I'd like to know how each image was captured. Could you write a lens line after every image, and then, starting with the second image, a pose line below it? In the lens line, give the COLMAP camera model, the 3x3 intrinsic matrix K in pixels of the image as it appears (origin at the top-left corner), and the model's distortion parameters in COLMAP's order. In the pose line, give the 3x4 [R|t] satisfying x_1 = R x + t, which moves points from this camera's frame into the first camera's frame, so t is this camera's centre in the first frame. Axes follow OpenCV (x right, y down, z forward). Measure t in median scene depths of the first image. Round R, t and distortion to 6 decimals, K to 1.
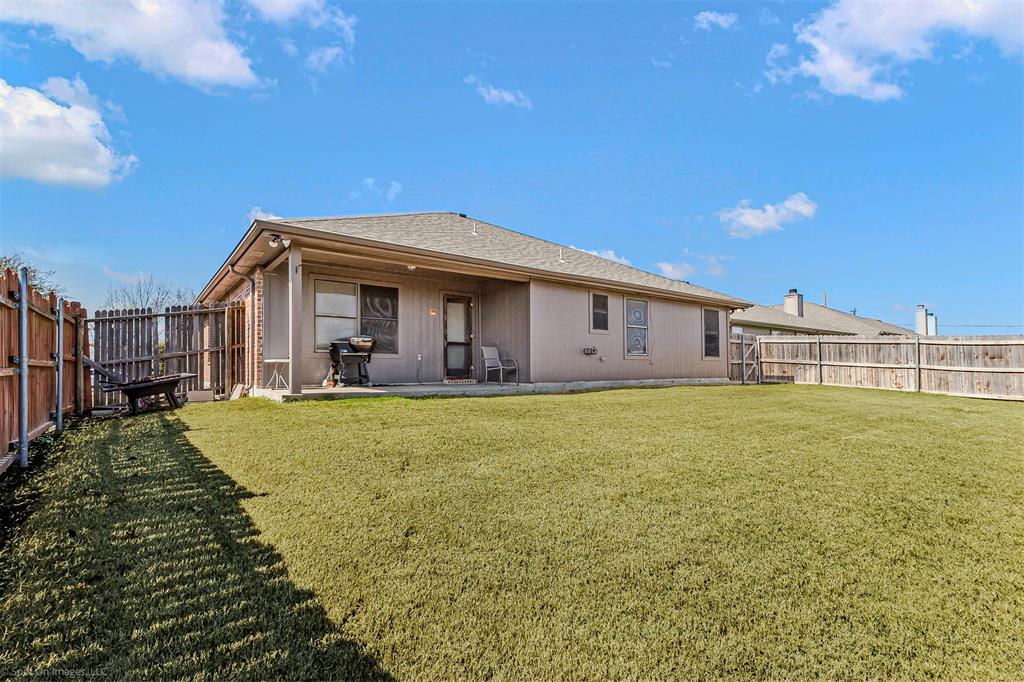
lens RADIAL K [[469.3, 0, 512.8], [0, 469.3, 349.1], [0, 0, 1]] dist [0.016864, -0.000897]
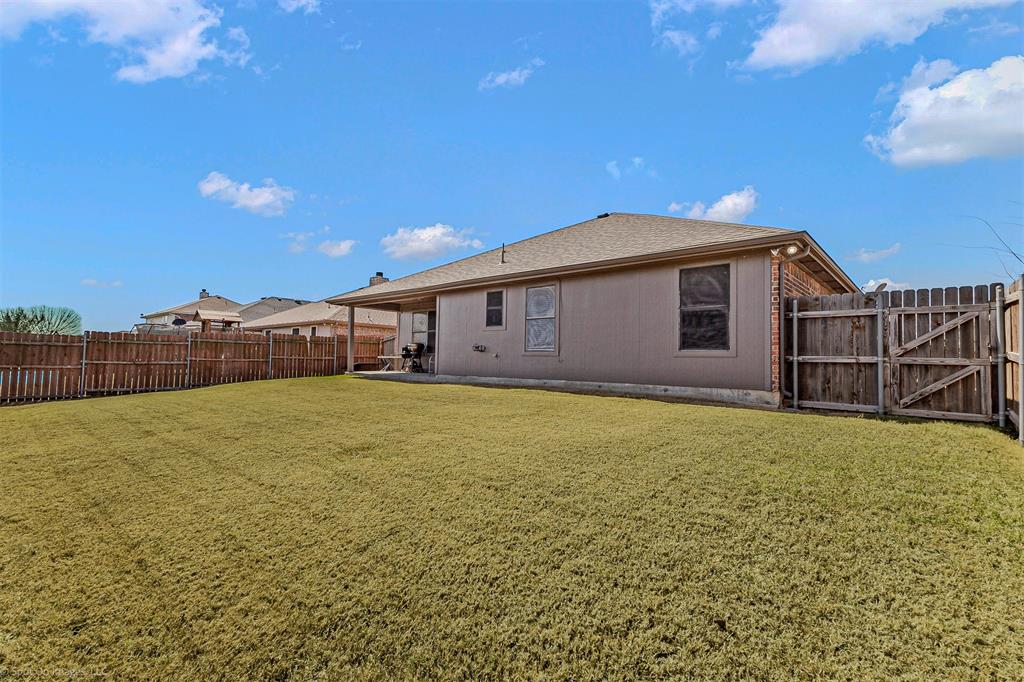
lens RADIAL K [[469.3, 0, 513.1], [0, 469.3, 344.2], [0, 0, 1]] dist [0.016864, -0.000897]
pose [[0.195328, -0.039840, -0.979928, 1.037959], [0.009755, 0.999204, -0.038679, 0.032241], [0.980689, -0.002004, 0.195561, 0.743309]]
